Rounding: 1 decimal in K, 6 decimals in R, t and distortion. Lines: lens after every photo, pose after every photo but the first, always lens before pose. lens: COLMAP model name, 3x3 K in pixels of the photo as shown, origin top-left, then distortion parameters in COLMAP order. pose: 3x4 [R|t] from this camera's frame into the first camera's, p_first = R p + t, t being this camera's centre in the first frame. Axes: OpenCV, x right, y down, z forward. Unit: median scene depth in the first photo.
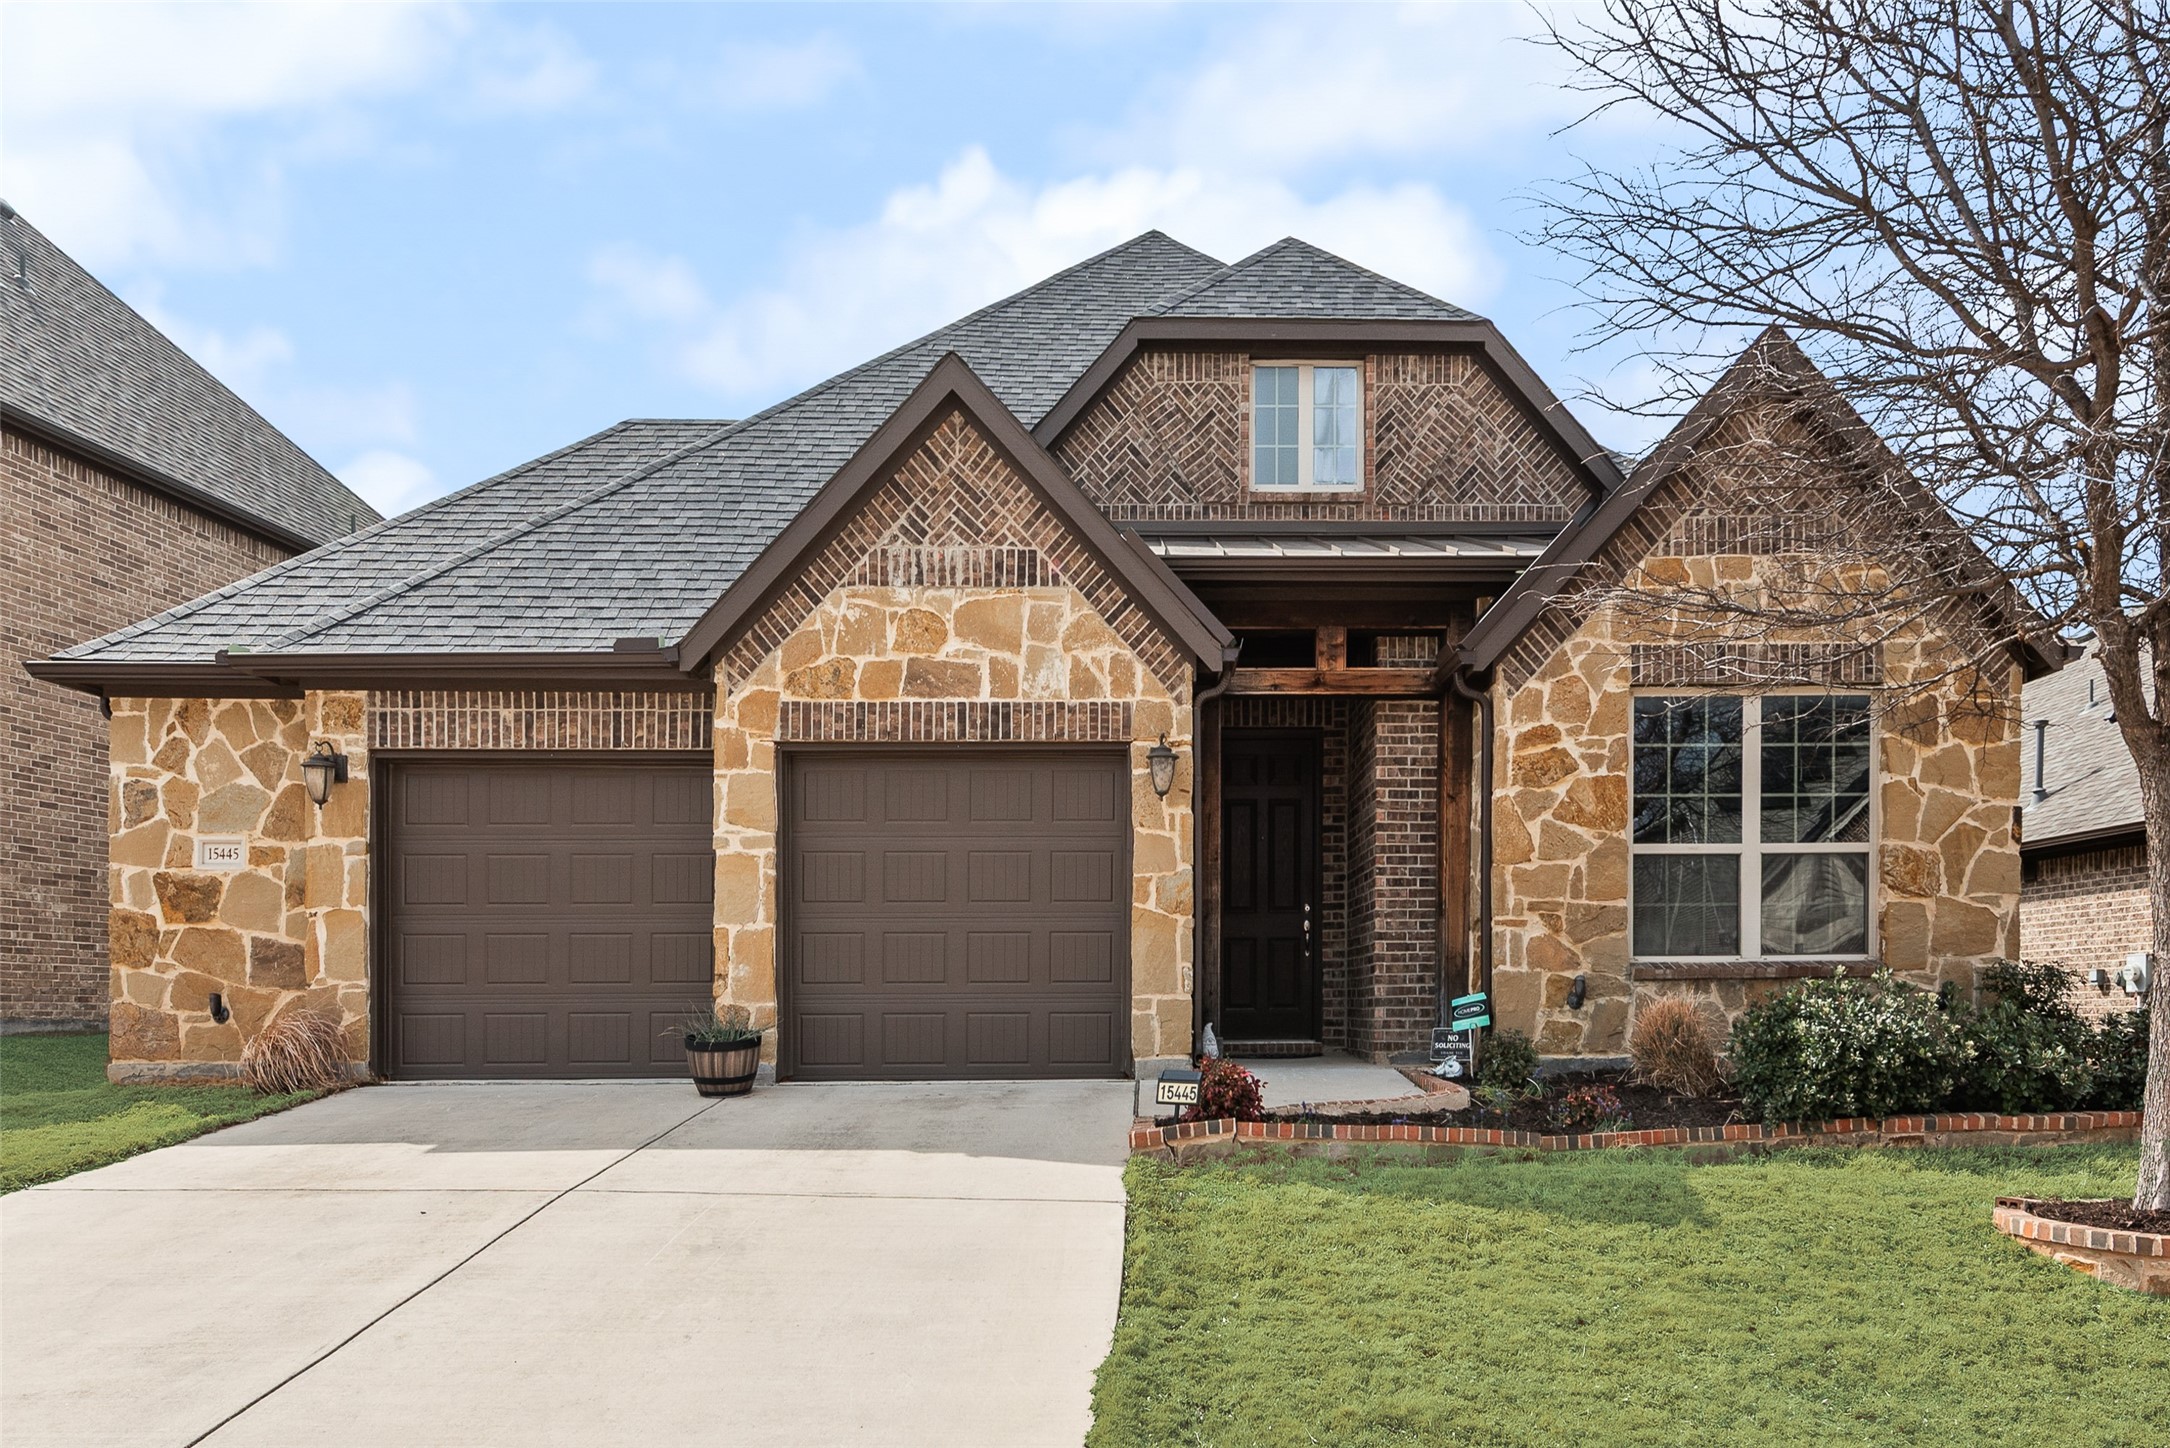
lens RADIAL K [[856.7, 0, 1084.4], [0, 856.7, 739.0], [0, 0, 1]] dist [0.006363, -0.000085]
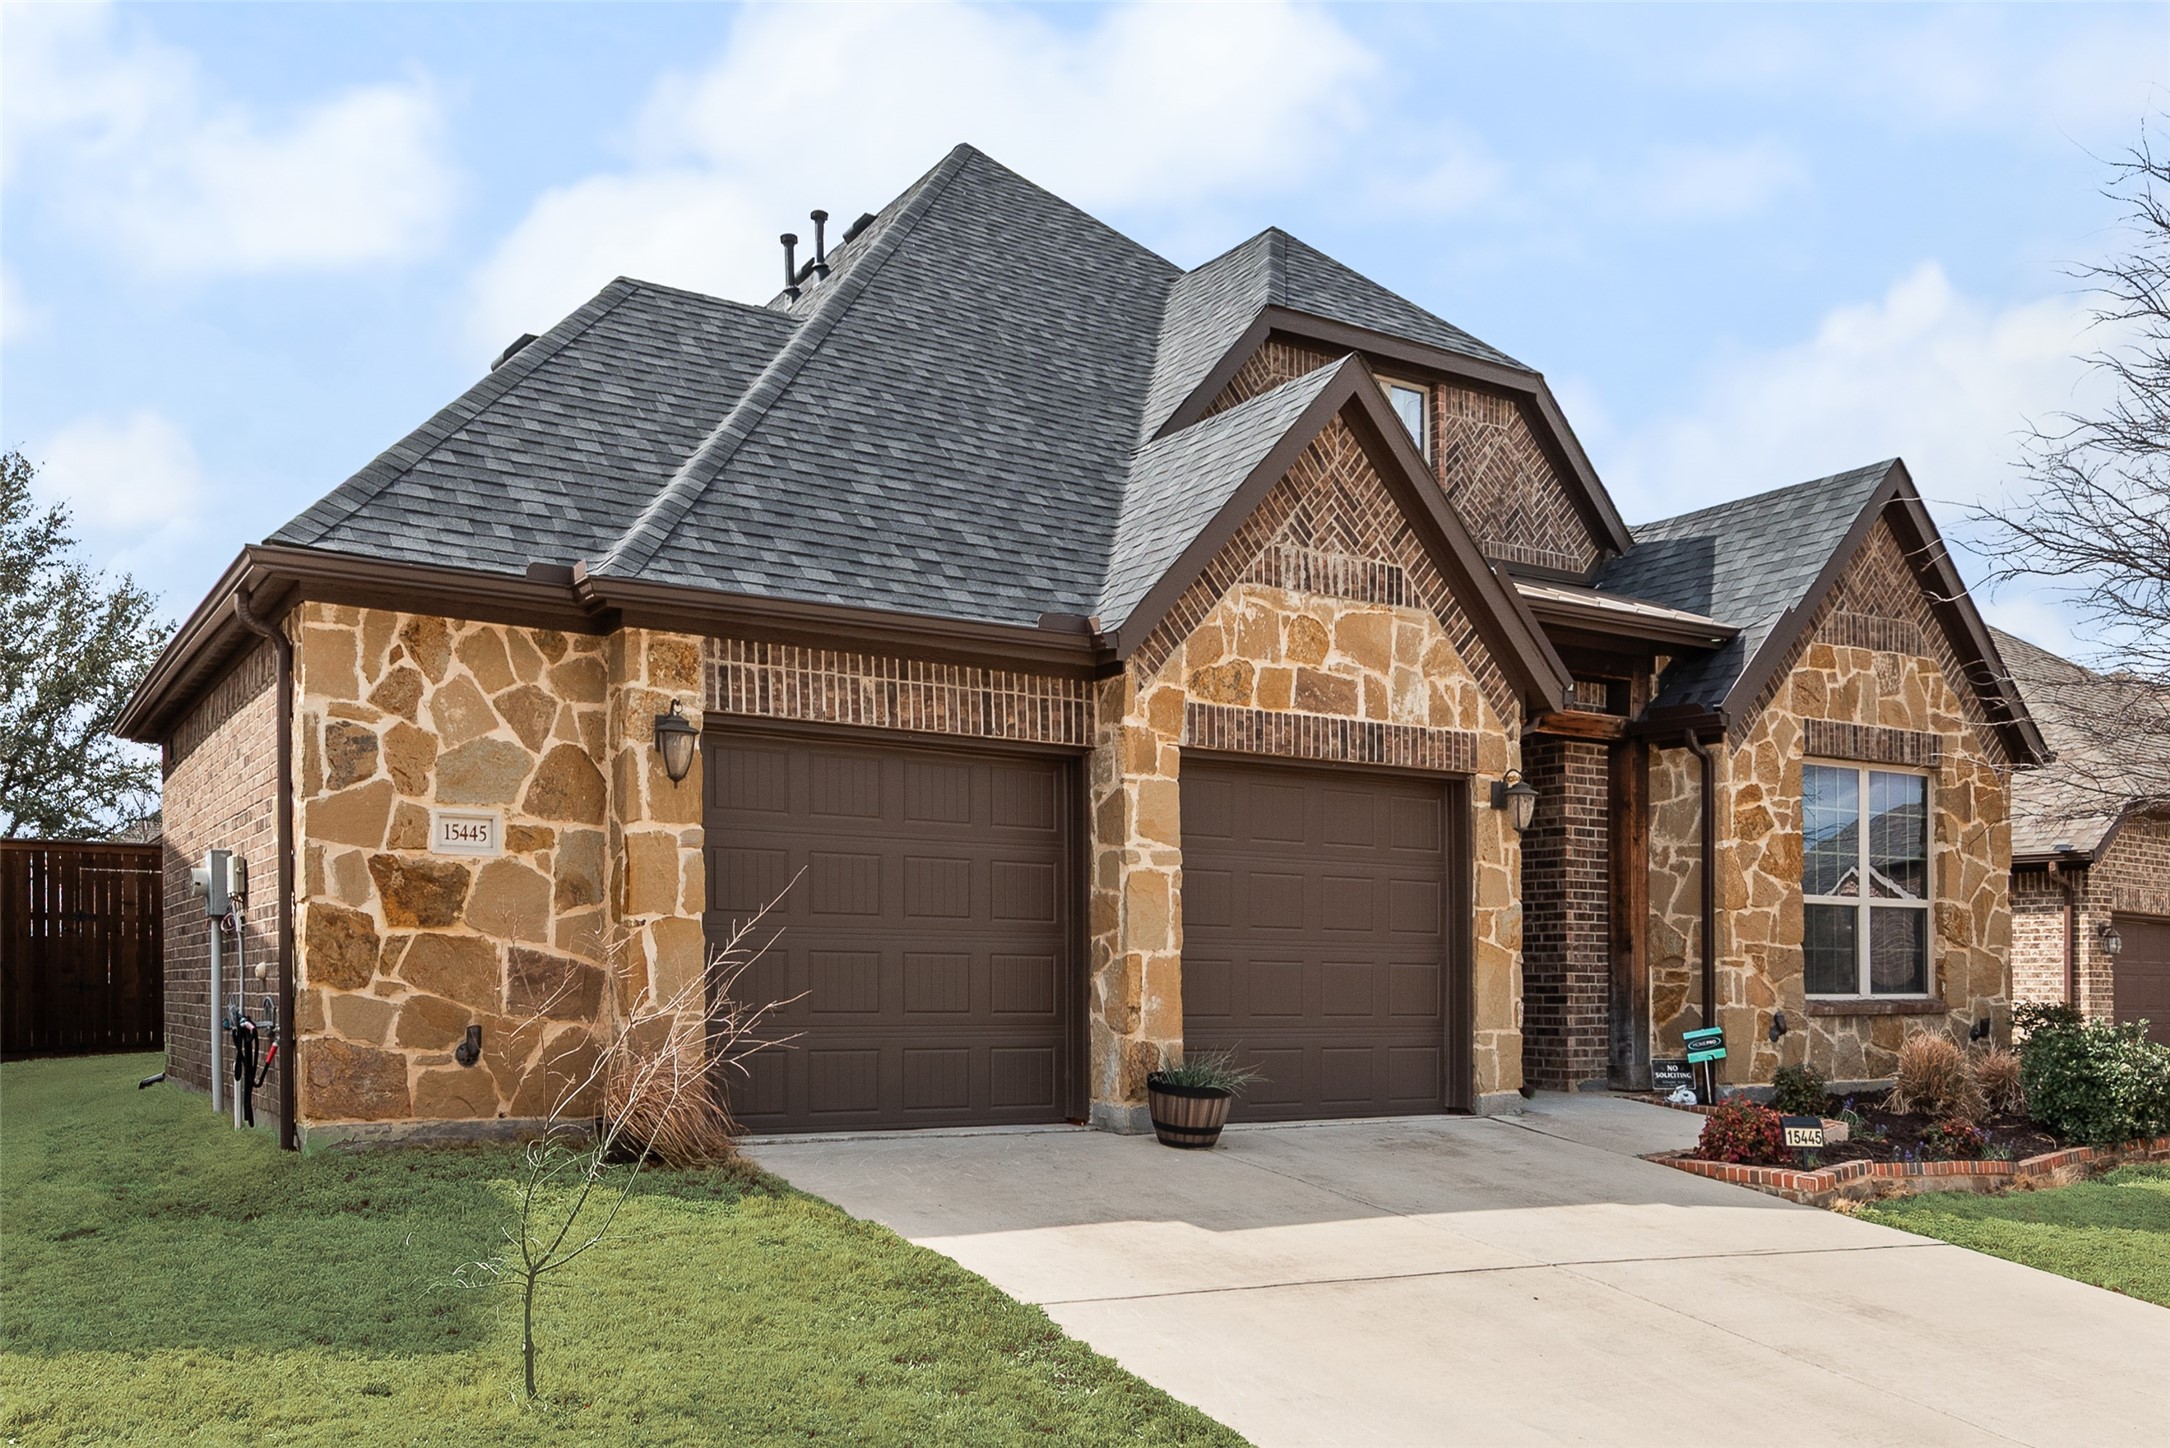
lens RADIAL K [[955.1, 0, 1085.2], [0, 955.1, 701.2], [0, 0, 1]] dist [0.007186, -0.000233]
pose [[0.952759, 0.100569, 0.286596, -0.723431], [-0.097746, 0.994918, -0.024180, -0.009779], [-0.287571, -0.004976, 0.957746, 0.066495]]
